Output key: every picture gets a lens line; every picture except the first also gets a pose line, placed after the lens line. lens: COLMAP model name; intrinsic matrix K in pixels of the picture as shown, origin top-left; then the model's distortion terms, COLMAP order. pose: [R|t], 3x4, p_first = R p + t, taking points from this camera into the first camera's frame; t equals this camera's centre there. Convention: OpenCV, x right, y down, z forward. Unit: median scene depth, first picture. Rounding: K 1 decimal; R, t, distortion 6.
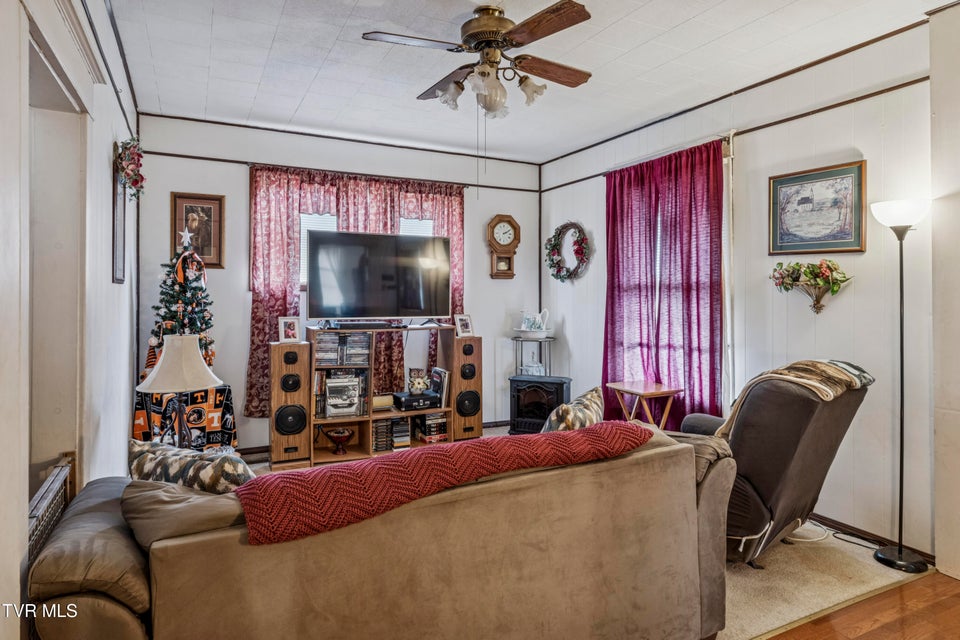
lens RADIAL K [[576.5, 0, 485.8], [0, 576.5, 291.2], [0, 0, 1]] dist [-0.006601, -0.000472]
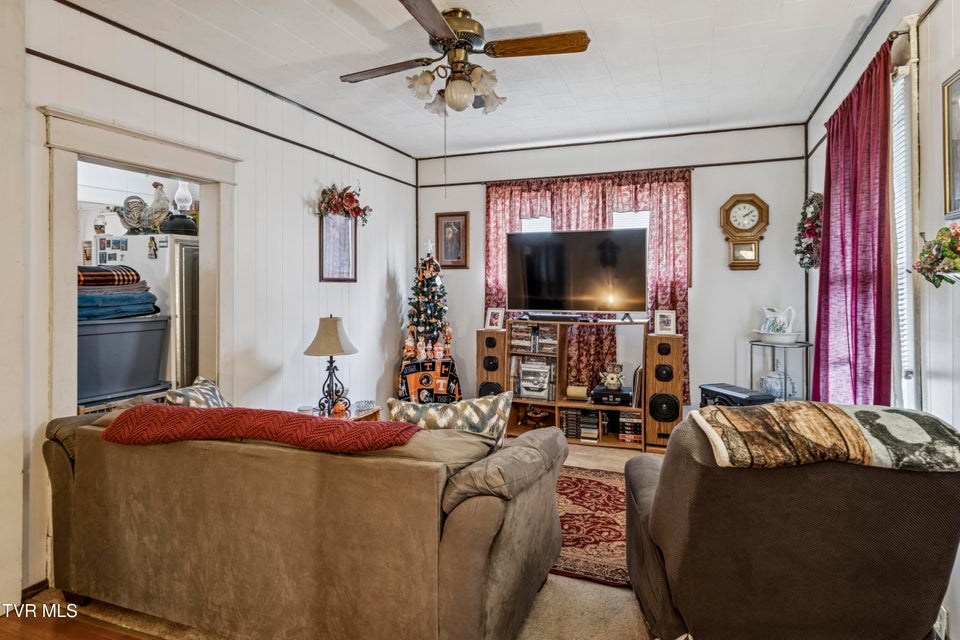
lens RADIAL K [[538.1, 0, 491.5], [0, 538.1, 288.5], [0, 0, 1]] dist [-0.004462, -0.000141]
pose [[0.665925, -0.003595, -0.746010, 0.434396], [0.006269, 0.999980, 0.000777, 0.003399], [0.745992, -0.005194, 0.665935, 0.232354]]
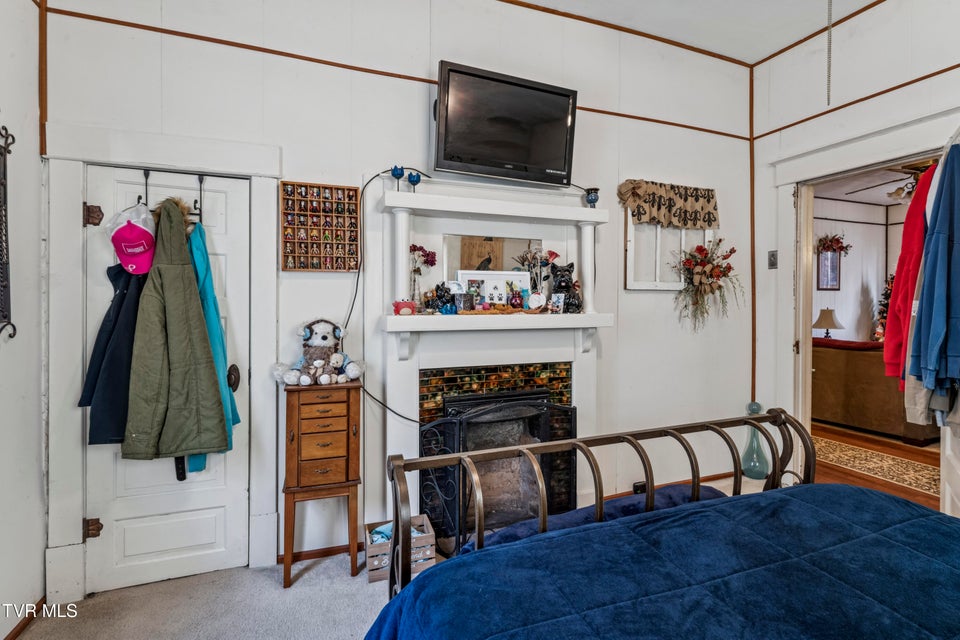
lens RADIAL K [[462.0, 0, 488.4], [0, 462.0, 305.0], [0, 0, 1]] dist [-0.000949, -0.000126]
pose [[-0.103839, 0.011351, -0.994529, 1.056313], [-0.001130, 0.999933, 0.011530, 0.020260], [0.994593, 0.002321, -0.103819, -0.221331]]
